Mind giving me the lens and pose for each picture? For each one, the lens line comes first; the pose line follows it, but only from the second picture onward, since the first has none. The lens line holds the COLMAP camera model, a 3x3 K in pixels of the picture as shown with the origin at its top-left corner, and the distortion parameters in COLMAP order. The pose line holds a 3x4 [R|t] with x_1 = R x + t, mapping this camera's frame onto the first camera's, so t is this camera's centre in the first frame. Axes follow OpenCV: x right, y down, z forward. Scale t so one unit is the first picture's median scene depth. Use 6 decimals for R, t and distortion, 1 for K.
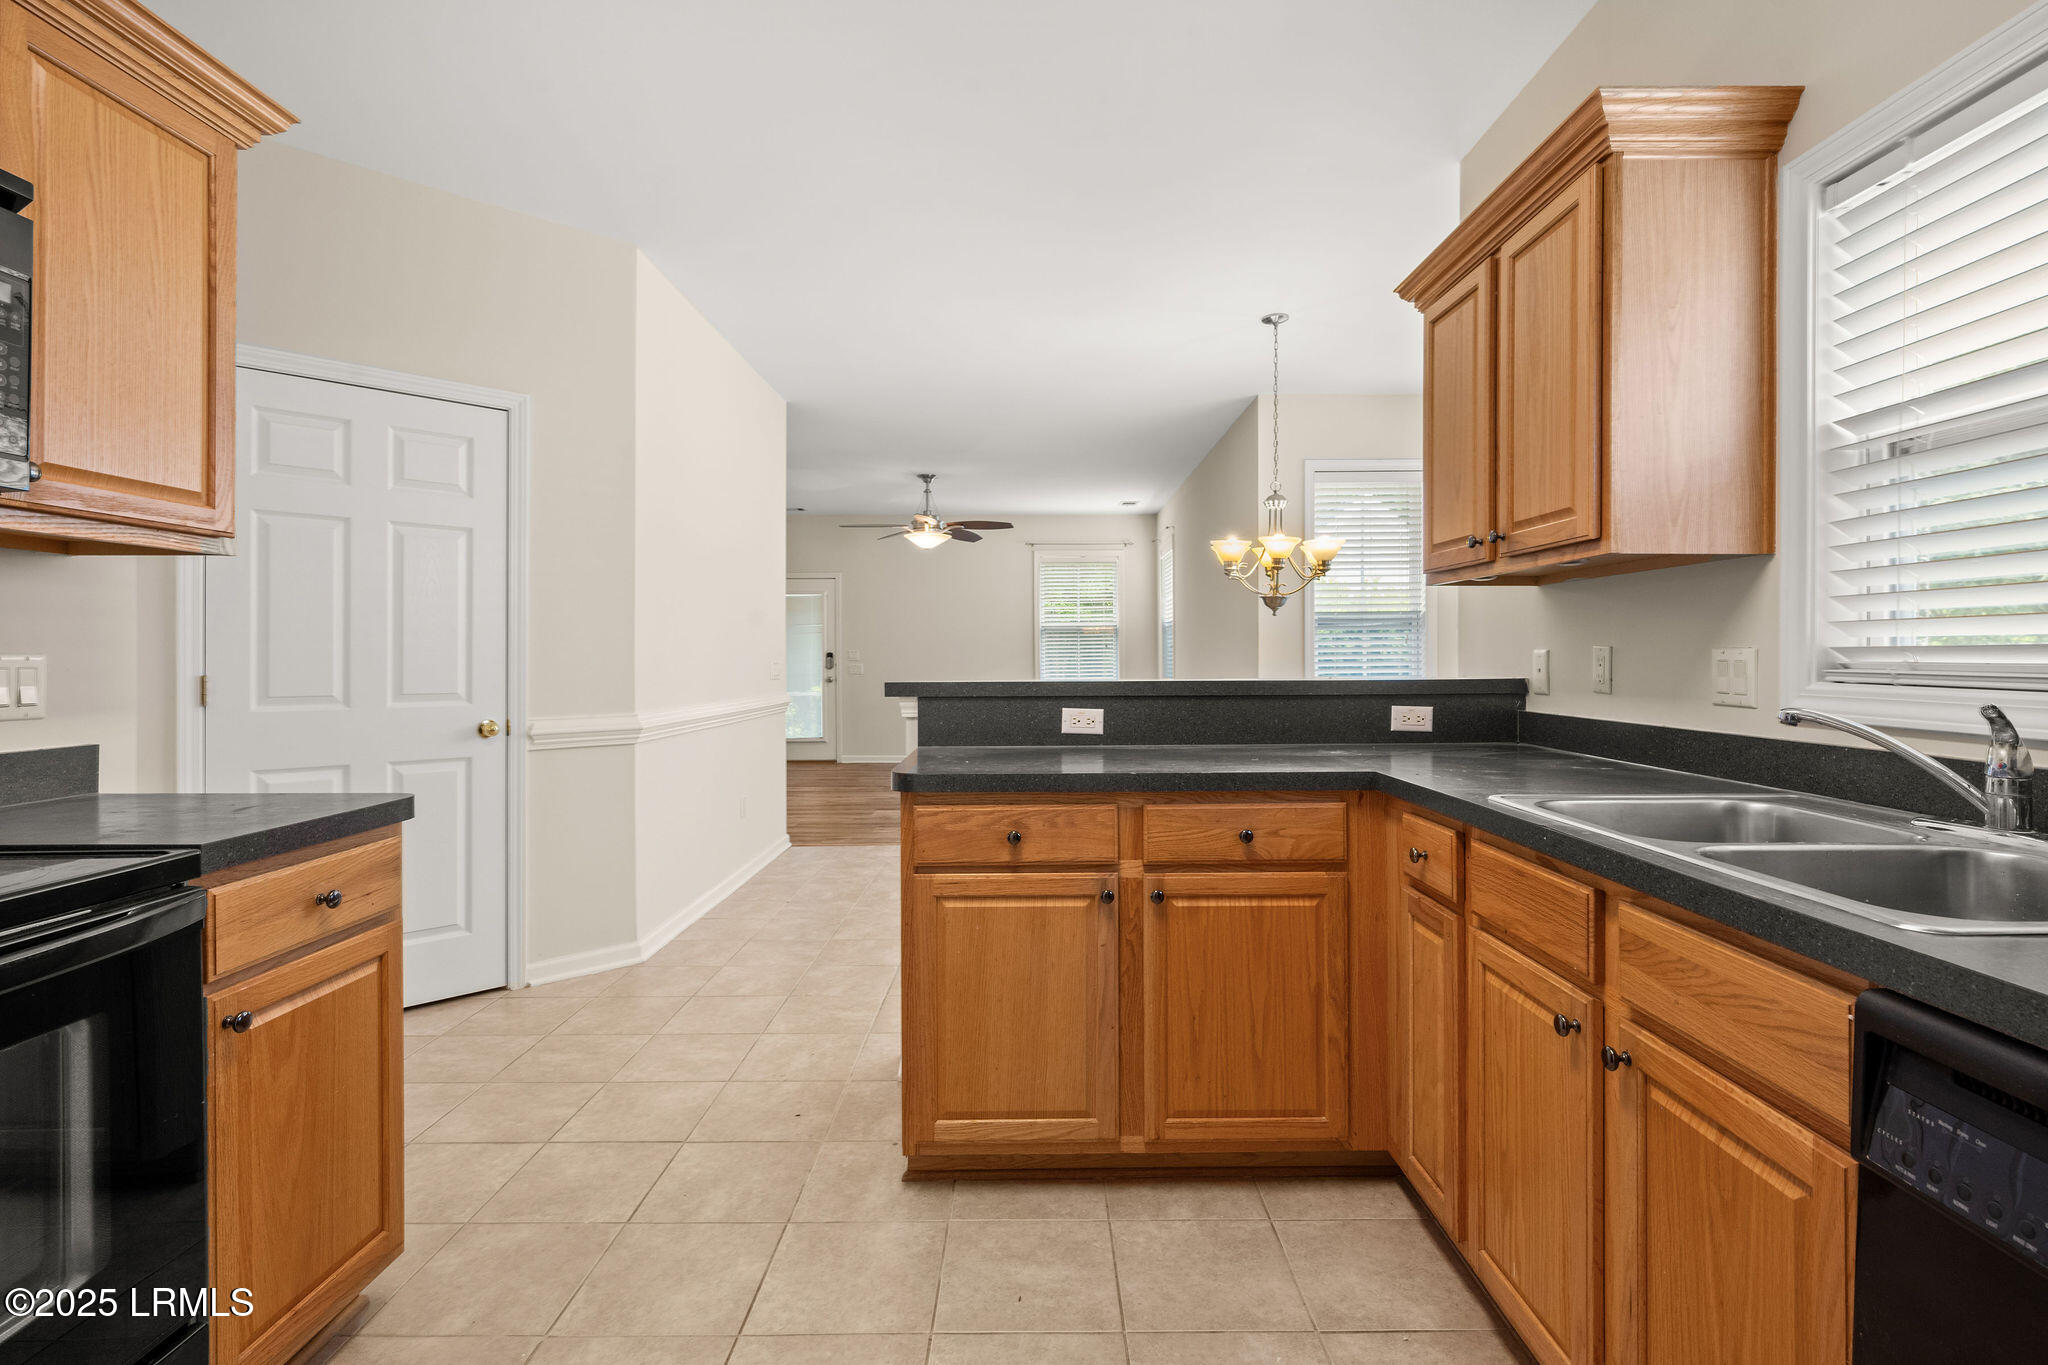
lens RADIAL K [[970.7, 0, 1032.8], [0, 970.7, 657.3], [0, 0, 1]] dist [0.001286, -0.000302]
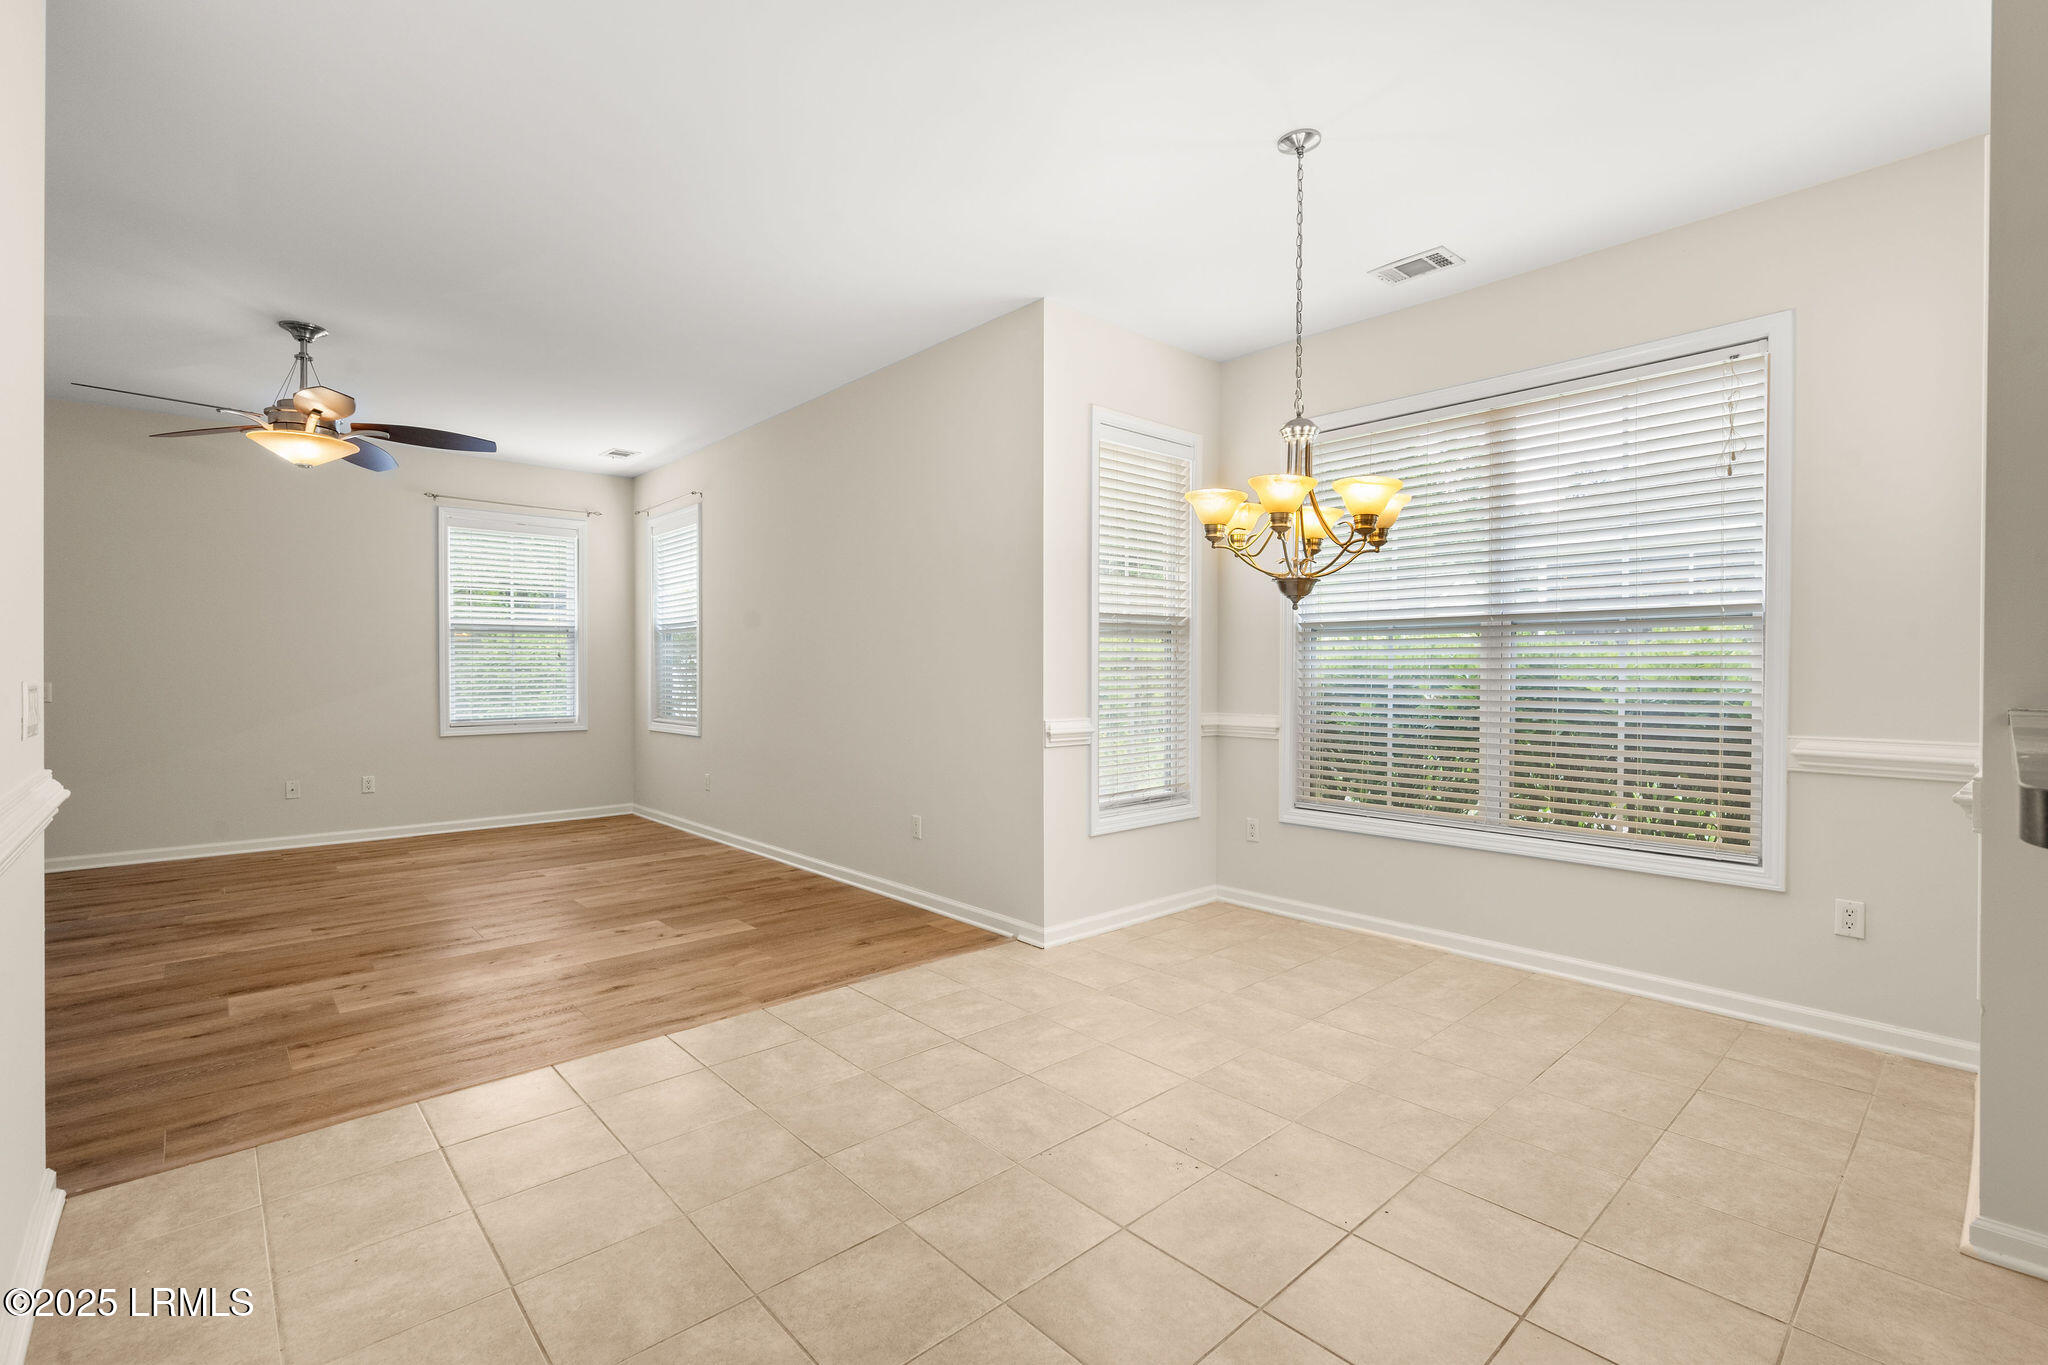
lens RADIAL K [[909.3, 0, 1024.5], [0, 909.3, 676.2], [0, 0, 1]] dist [0.002424, 0.000430]
pose [[0.738538, -0.000885, 0.674212, -0.621432], [-0.003004, 0.999985, 0.004604, -0.003339], [-0.674206, -0.005426, 0.738524, 1.492637]]
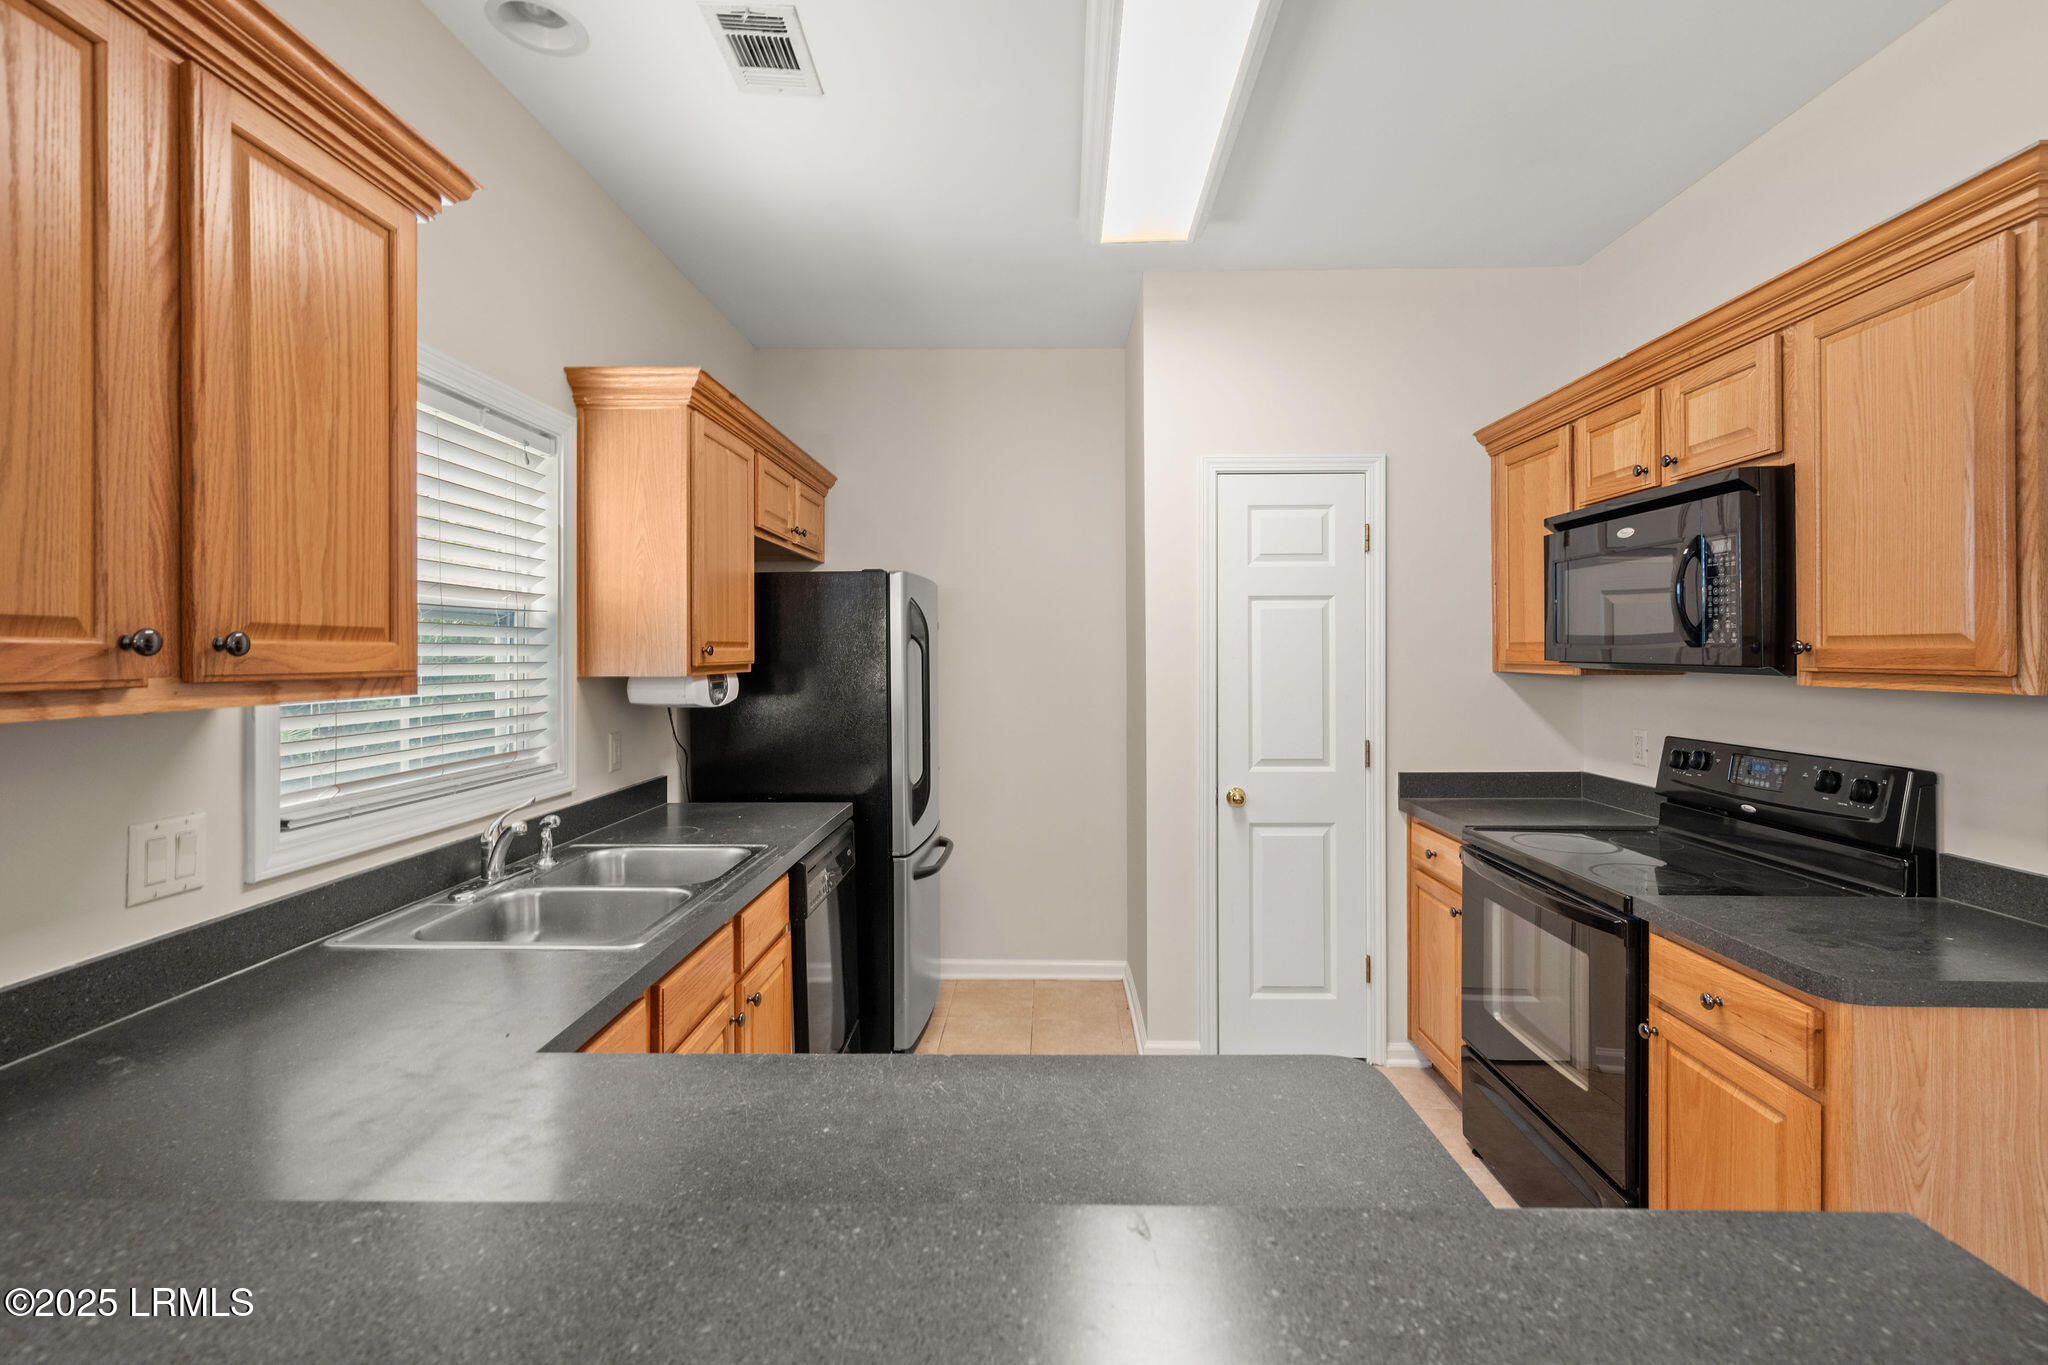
lens RADIAL K [[923.2, 0, 1024.4], [0, 923.2, 646.4], [0, 0, 1]] dist [0.002507, 0.000382]
pose [[-0.999674, 0.004786, 0.025094, 0.042033], [0.004660, 0.999976, -0.005050, -0.124479], [-0.025118, -0.004931, -0.999672, 1.564166]]
